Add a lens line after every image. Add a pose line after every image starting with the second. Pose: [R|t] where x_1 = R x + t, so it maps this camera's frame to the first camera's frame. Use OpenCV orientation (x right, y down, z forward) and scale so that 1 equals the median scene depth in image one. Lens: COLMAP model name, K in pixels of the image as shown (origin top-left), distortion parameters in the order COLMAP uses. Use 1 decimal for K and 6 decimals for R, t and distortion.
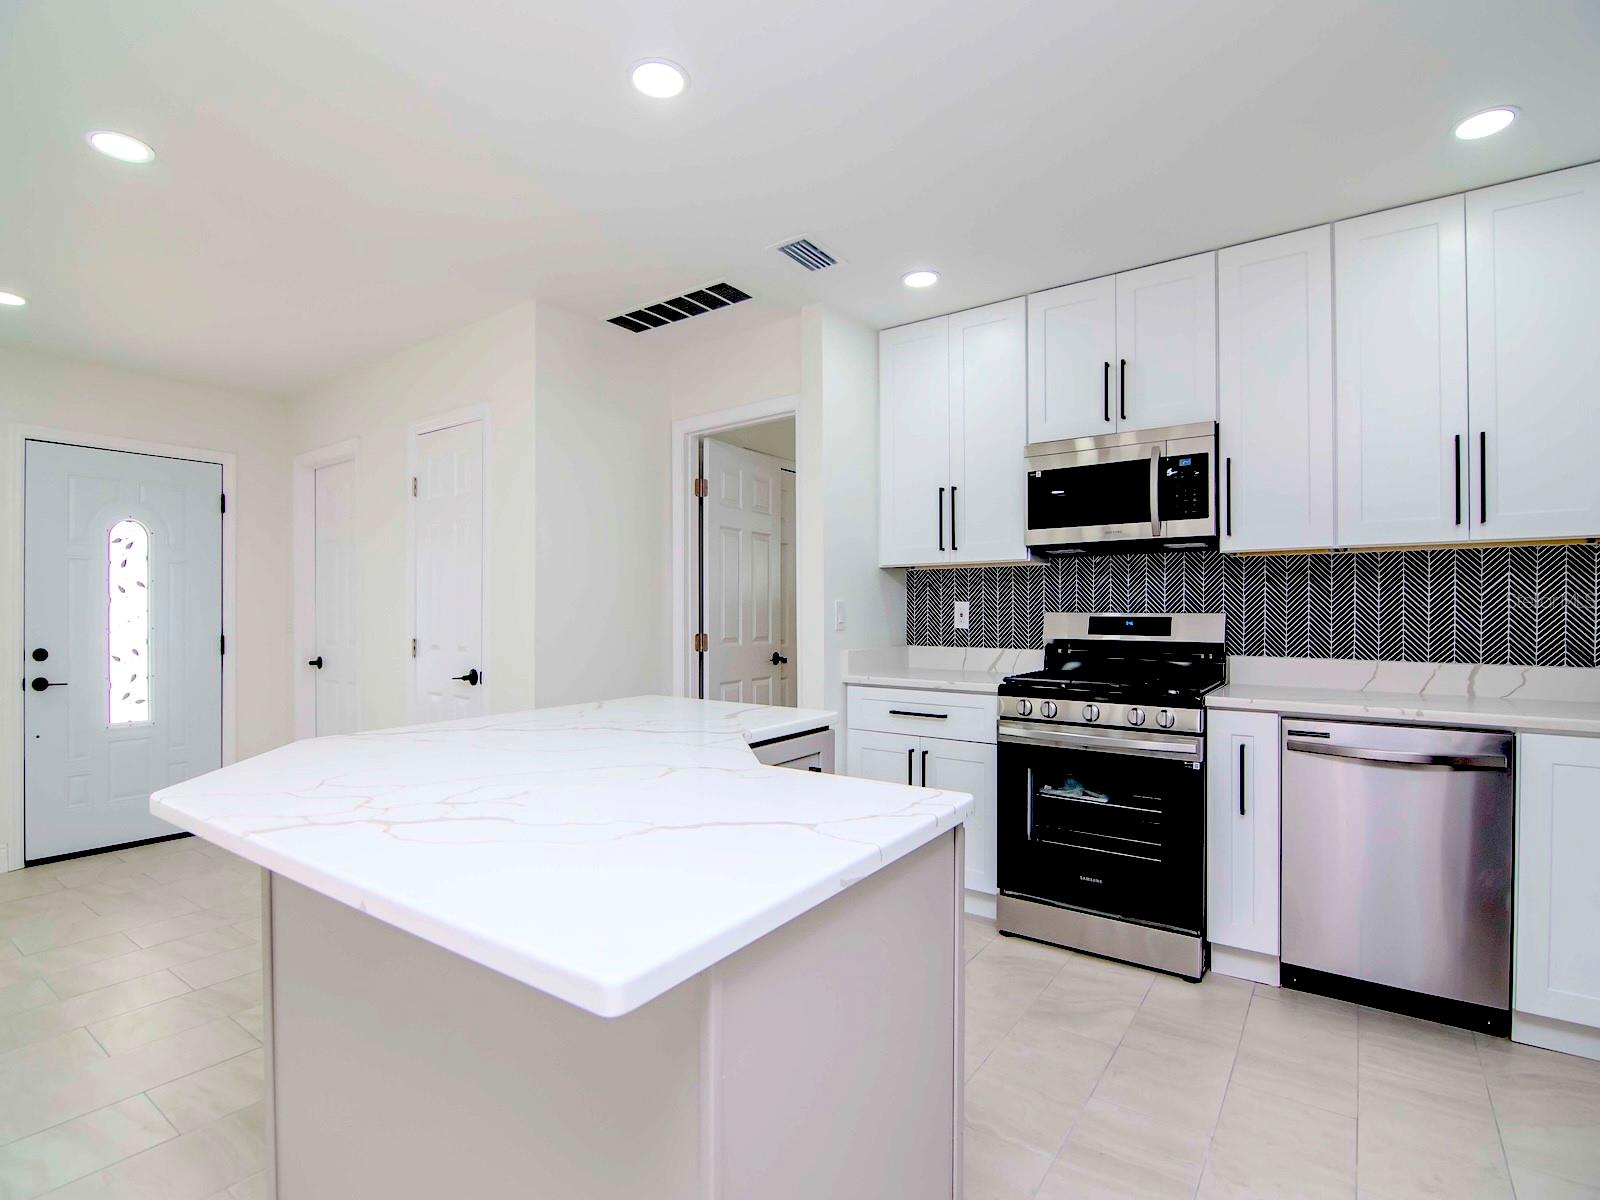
lens RADIAL K [[803.1, 0, 802.9], [0, 803.1, 614.8], [0, 0, 1]] dist [0.001769, -0.011669]
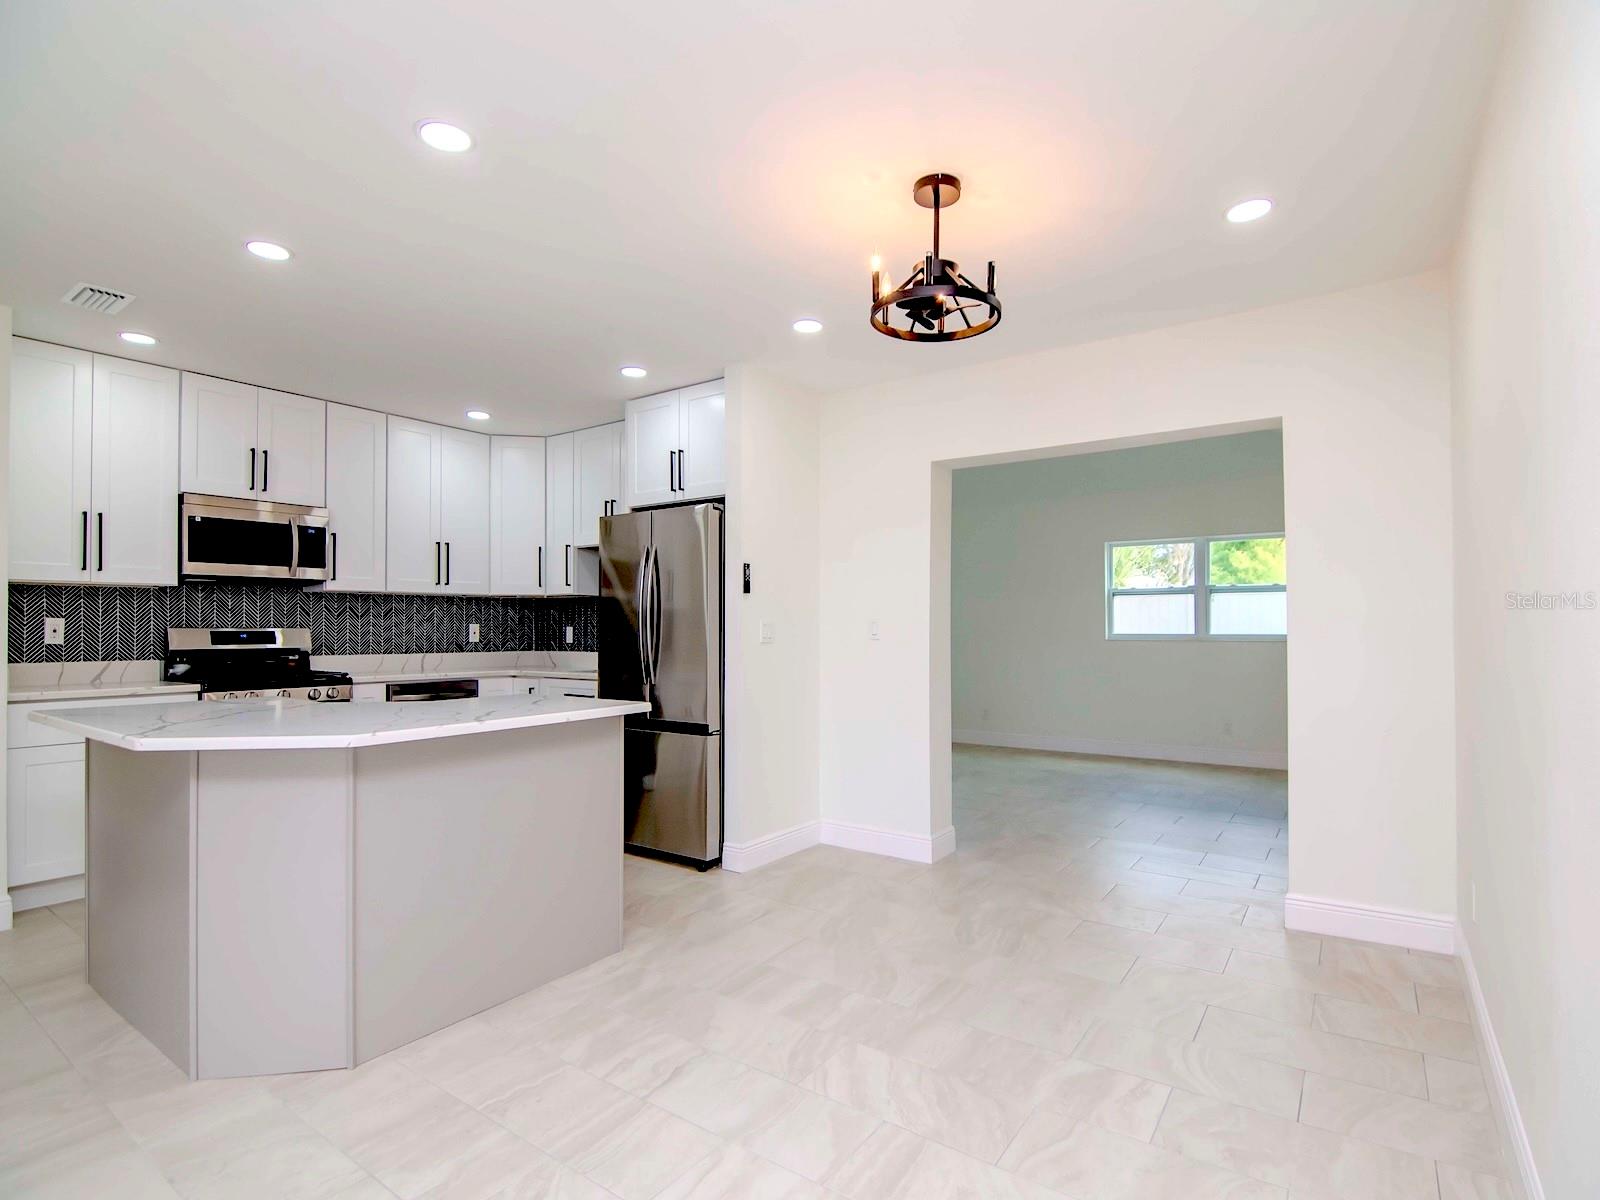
lens RADIAL K [[803.1, 0, 802.9], [0, 803.1, 614.8], [0, 0, 1]] dist [0.001769, -0.011669]
pose [[-0.015520, 0.015119, 0.999765, -0.918312], [0.006959, 0.999863, -0.015012, 0.001745], [-0.999855, 0.006724, -0.015624, 0.063523]]
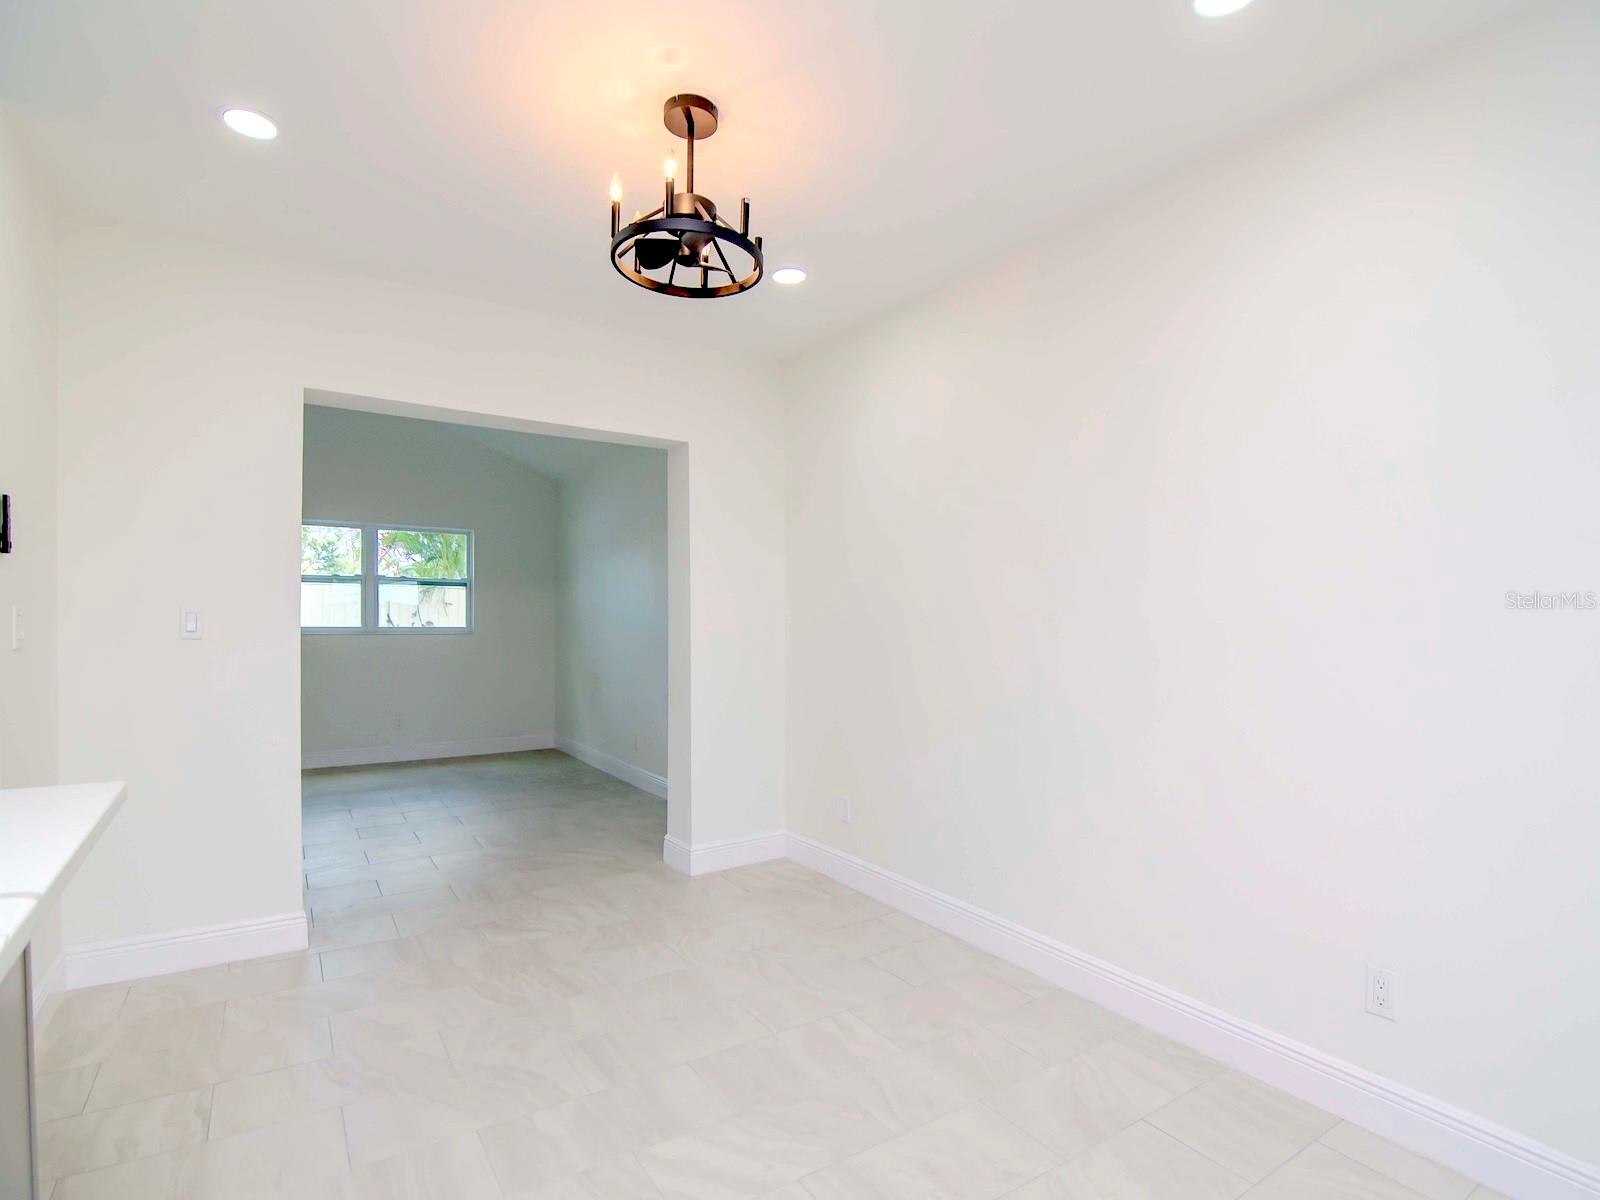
lens RADIAL K [[810.2, 0, 796.6], [0, 810.2, 622.8], [0, 0, 1]] dist [0.000493, -0.000153]
pose [[-0.936218, -0.007130, 0.351349, -0.520188], [-0.004388, 0.999953, 0.008598, -0.002919], [-0.351393, 0.006508, -0.936205, 0.474613]]
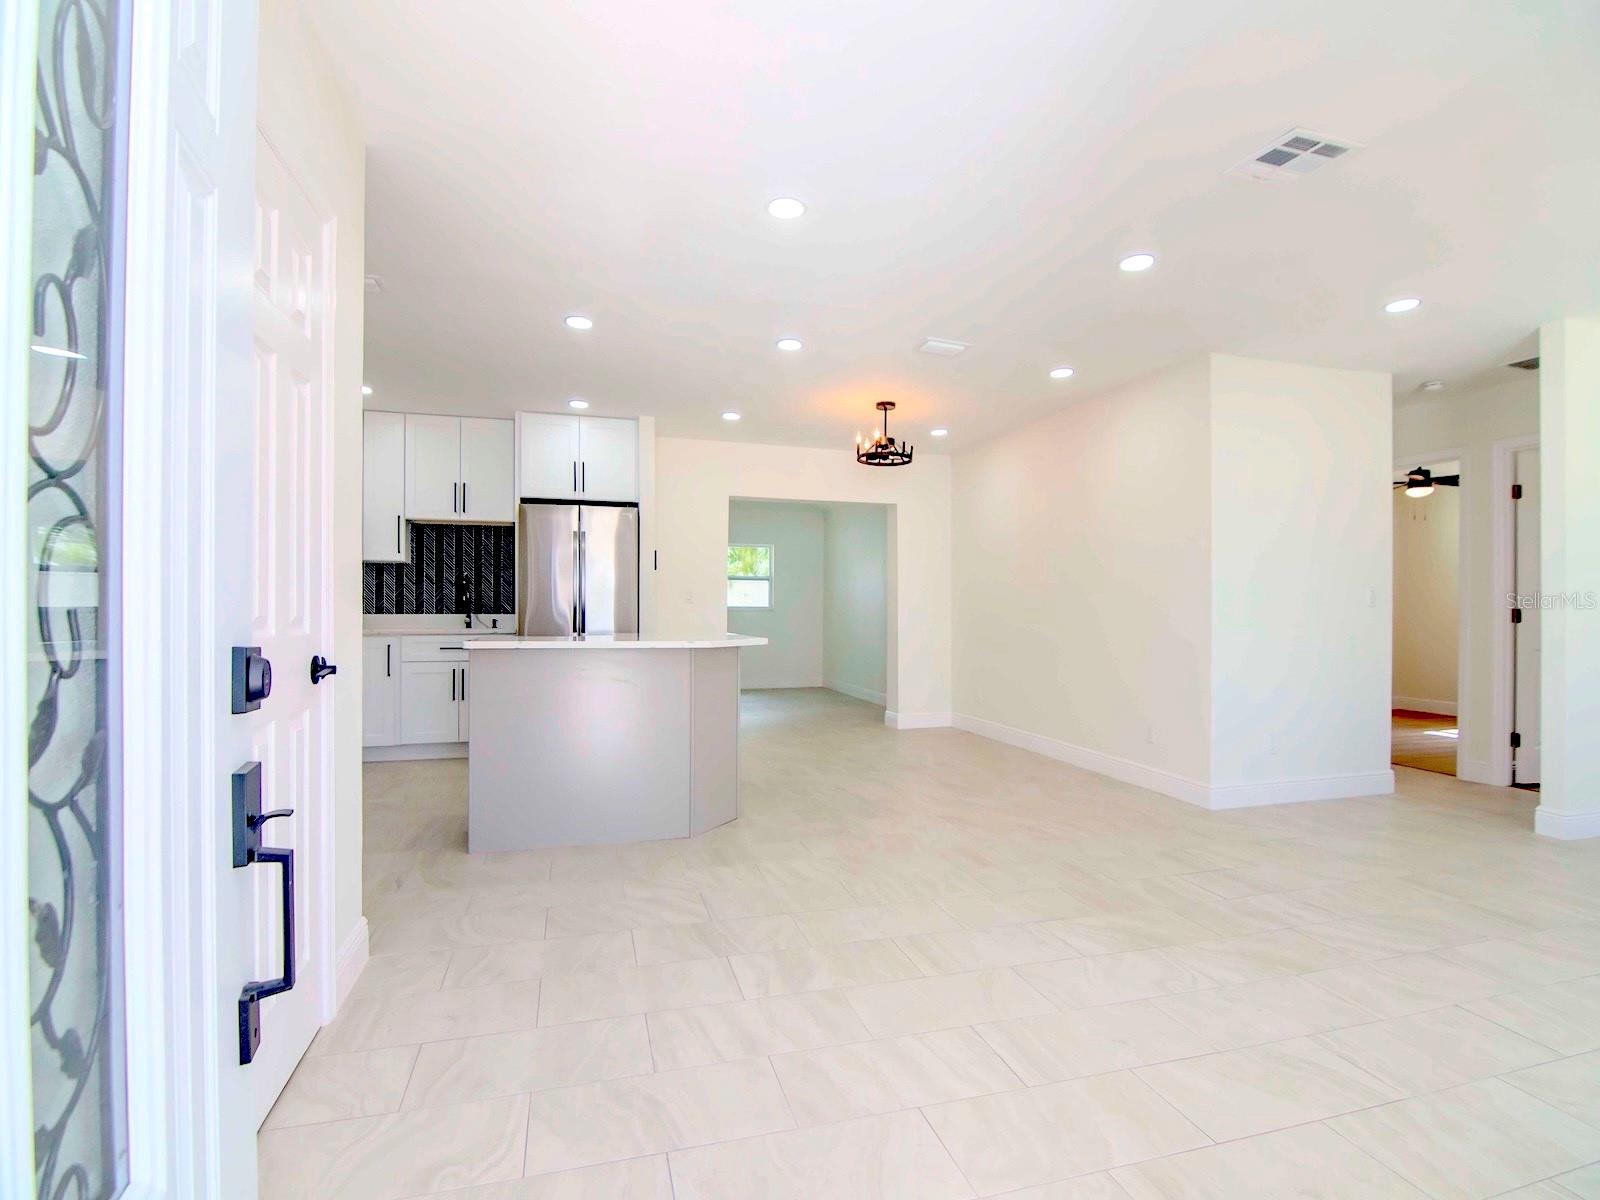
lens RADIAL K [[784.9, 0, 805.7], [0, 784.9, 617.1], [0, 0, 1]] dist [0.000975, -0.011682]
pose [[-0.794747, -0.010090, 0.606857, -1.058264], [-0.002741, 0.999911, 0.013036, 0.033063], [-0.606934, 0.008697, -0.794704, 1.279890]]
